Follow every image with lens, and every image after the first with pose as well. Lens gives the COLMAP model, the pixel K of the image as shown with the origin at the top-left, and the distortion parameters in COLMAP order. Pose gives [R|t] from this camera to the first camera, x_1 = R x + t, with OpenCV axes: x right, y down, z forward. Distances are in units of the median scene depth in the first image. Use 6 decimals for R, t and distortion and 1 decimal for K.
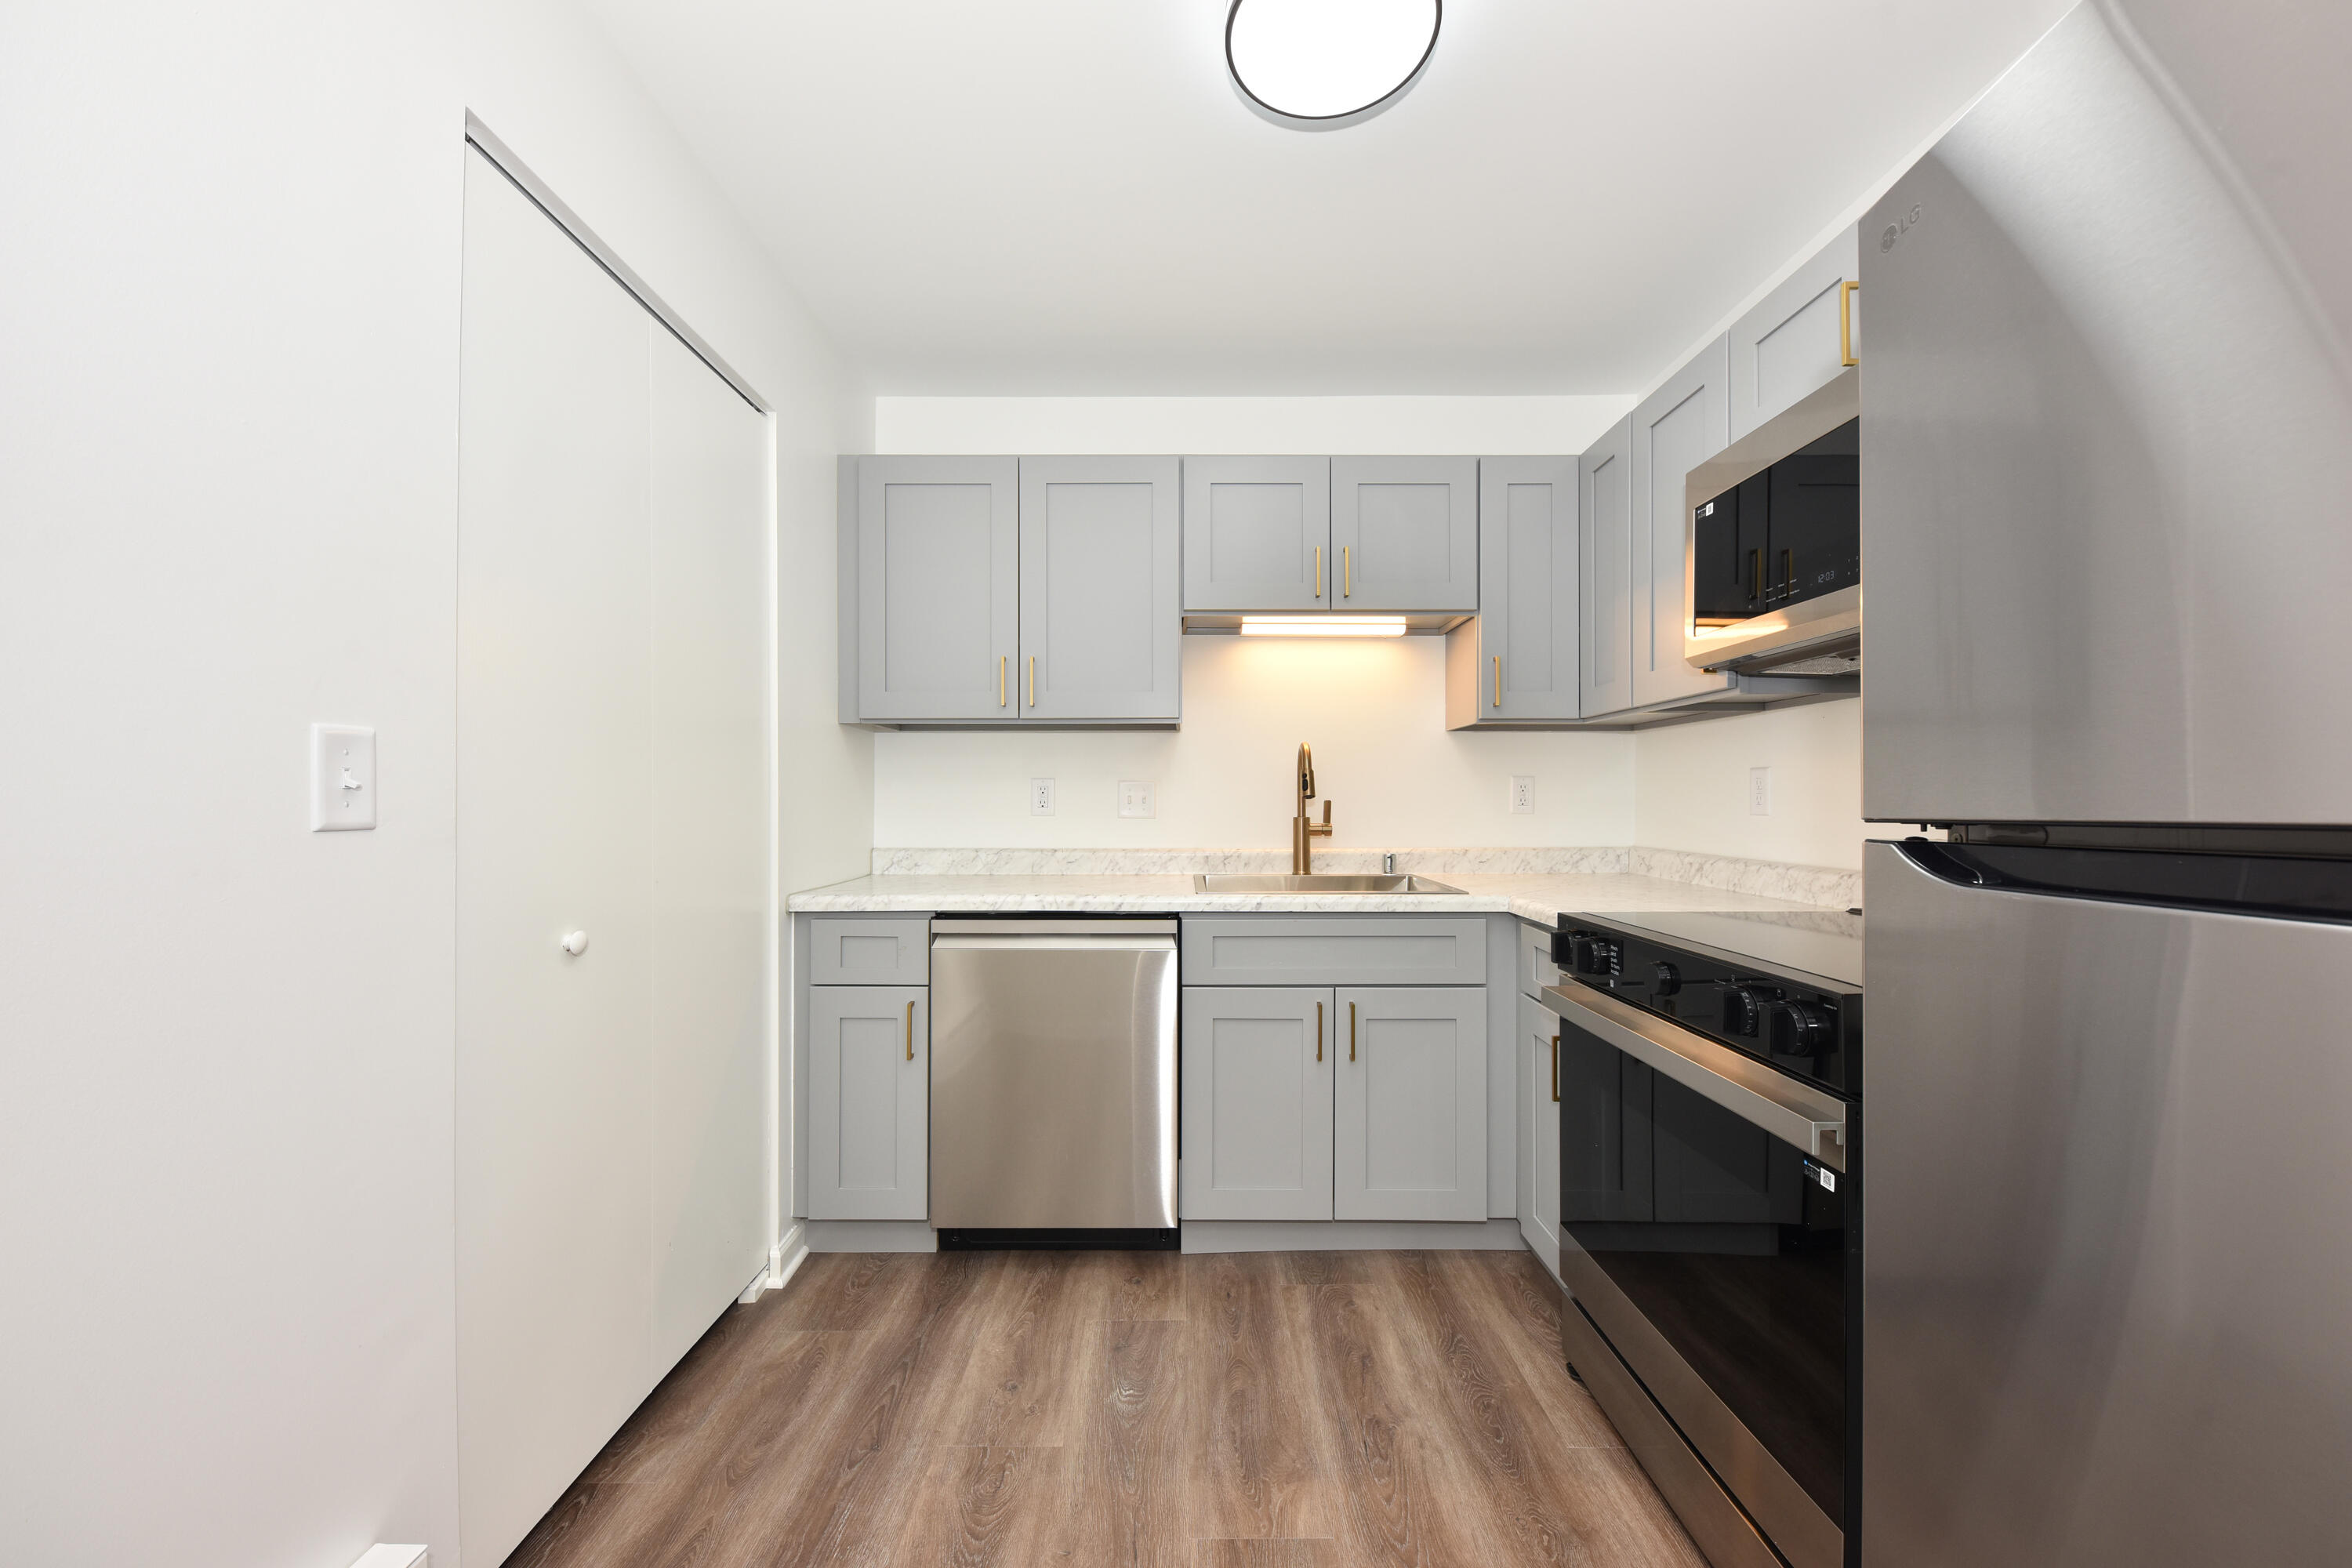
lens RADIAL K [[881.6, 0, 1174.8], [0, 881.6, 793.3], [0, 0, 1]] dist [0.002213, -0.000132]
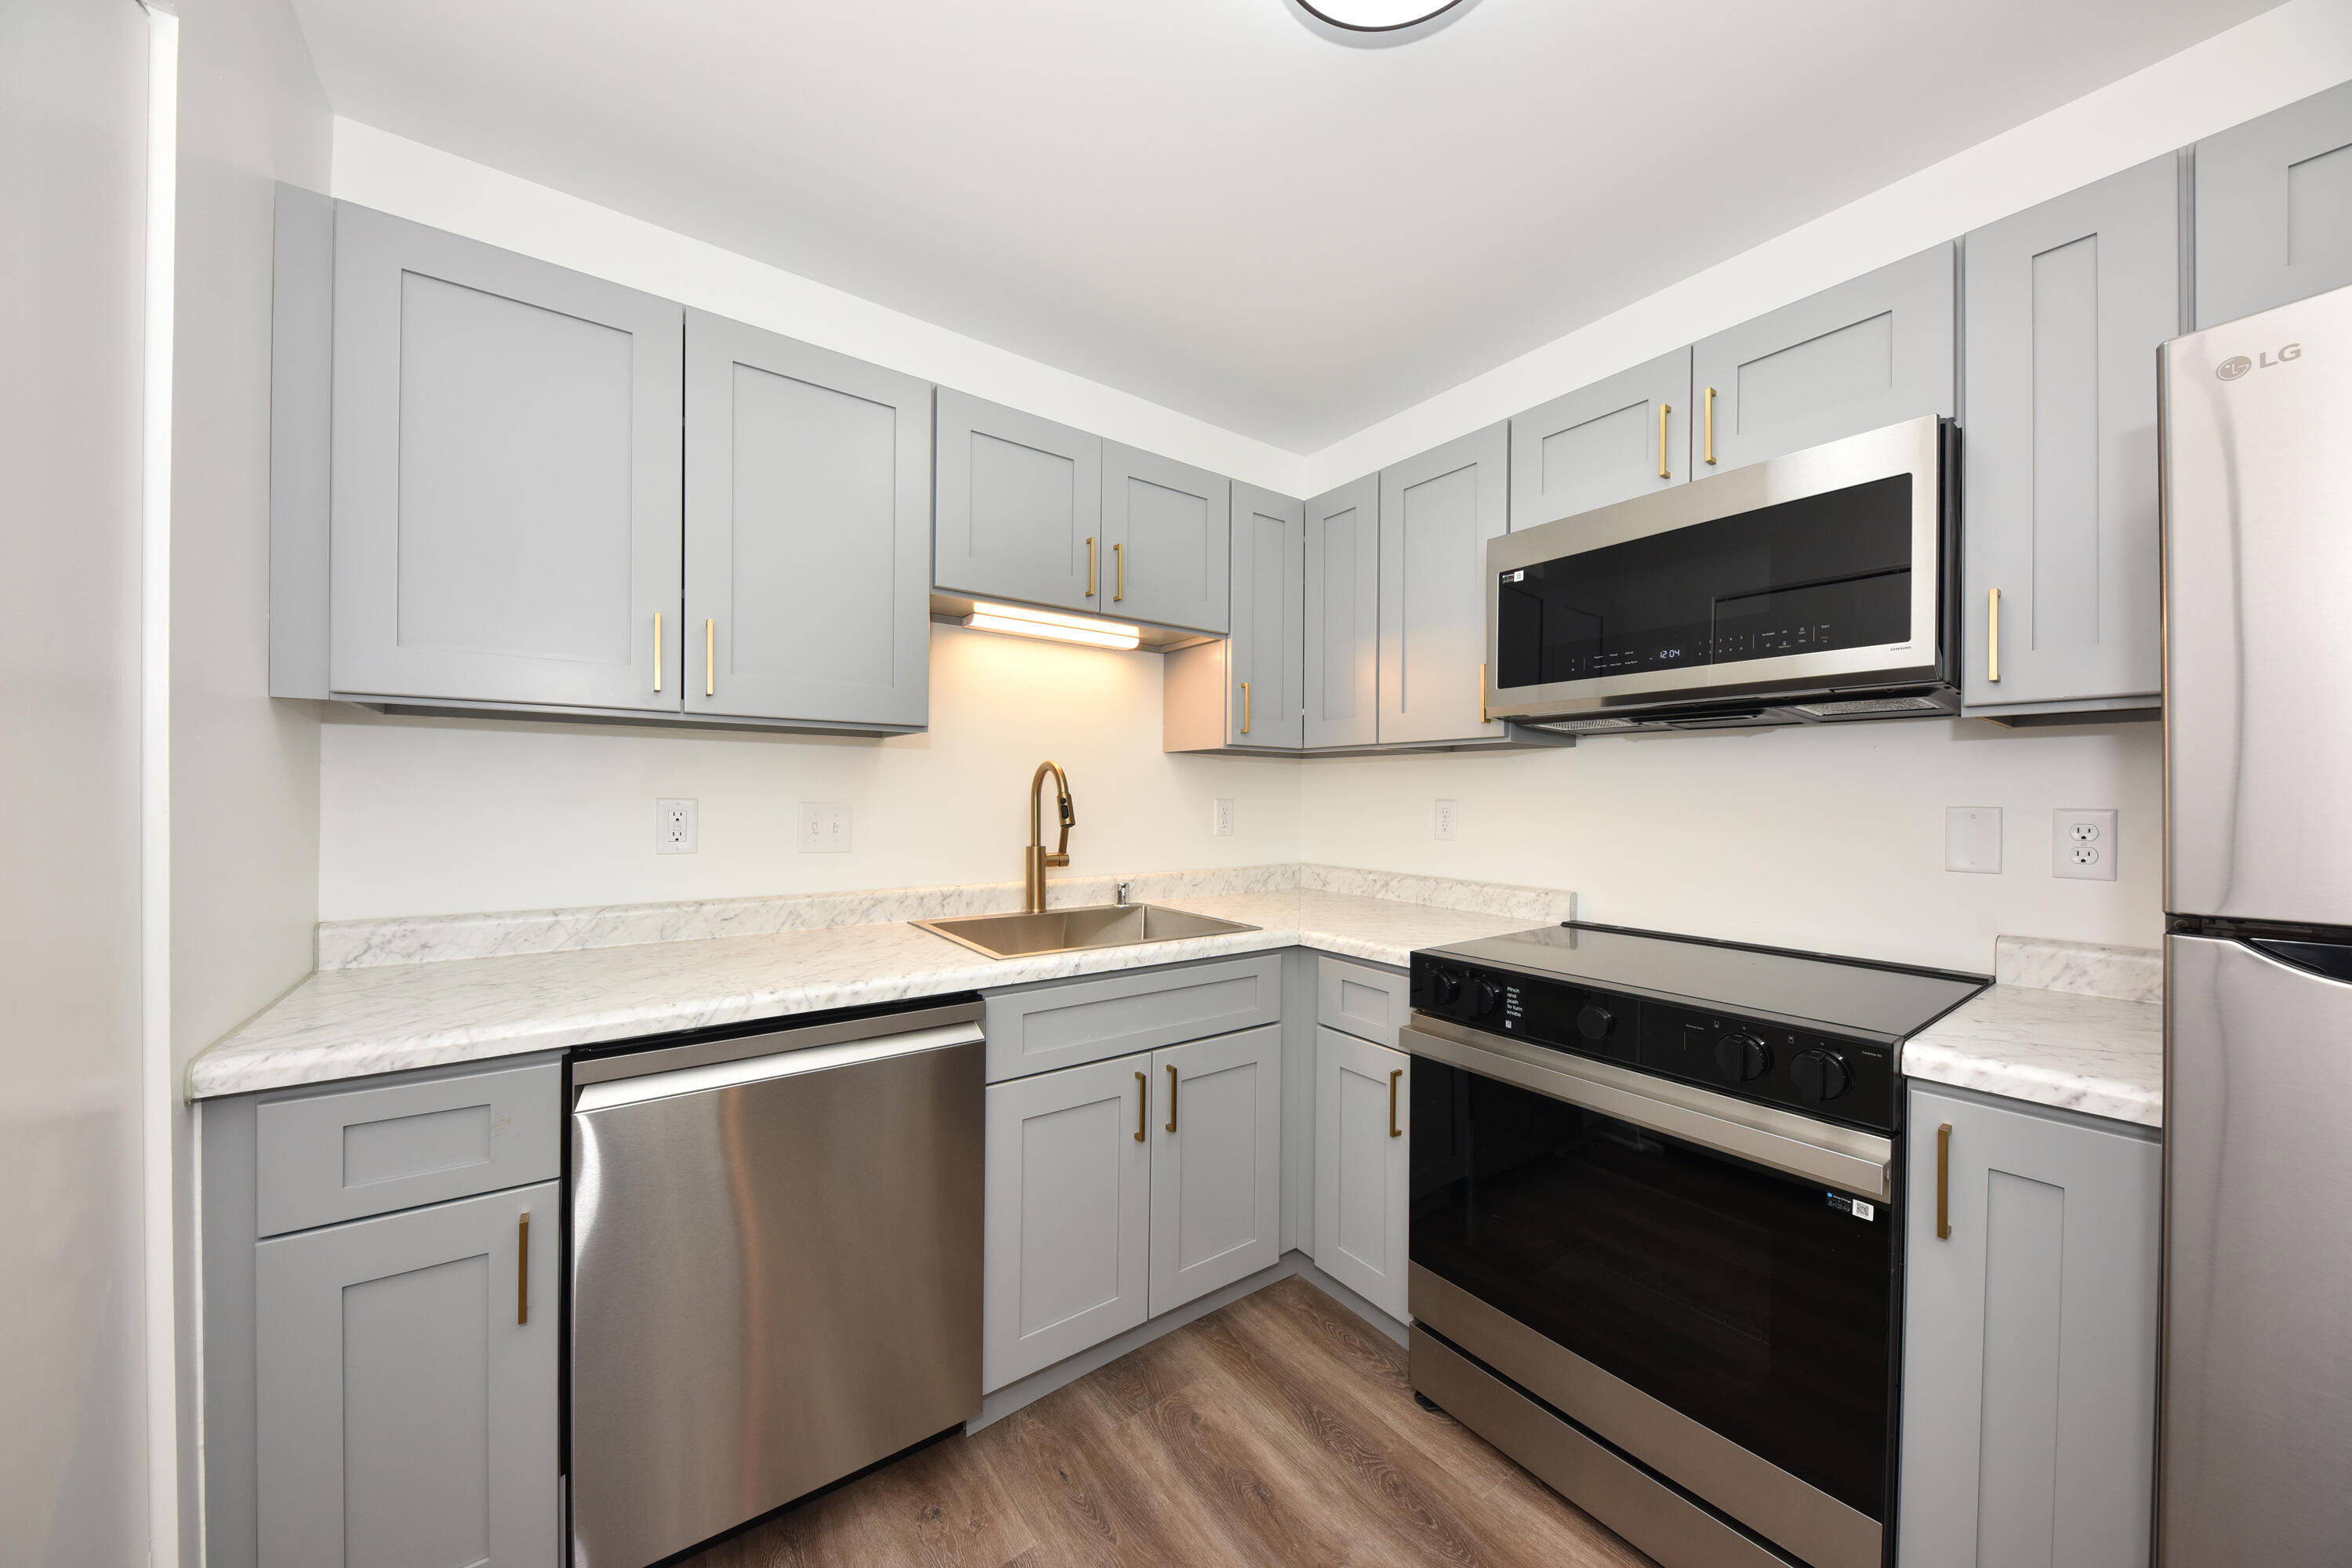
lens RADIAL K [[811.1, 0, 1181.7], [0, 811.1, 792.6], [0, 0, 1]] dist [-0.000064, -0.001308]
pose [[0.801411, 0.010197, 0.598027, -0.273966], [-0.014673, 0.999889, 0.002613, -0.036747], [-0.597934, -0.010868, 0.801472, 0.346436]]
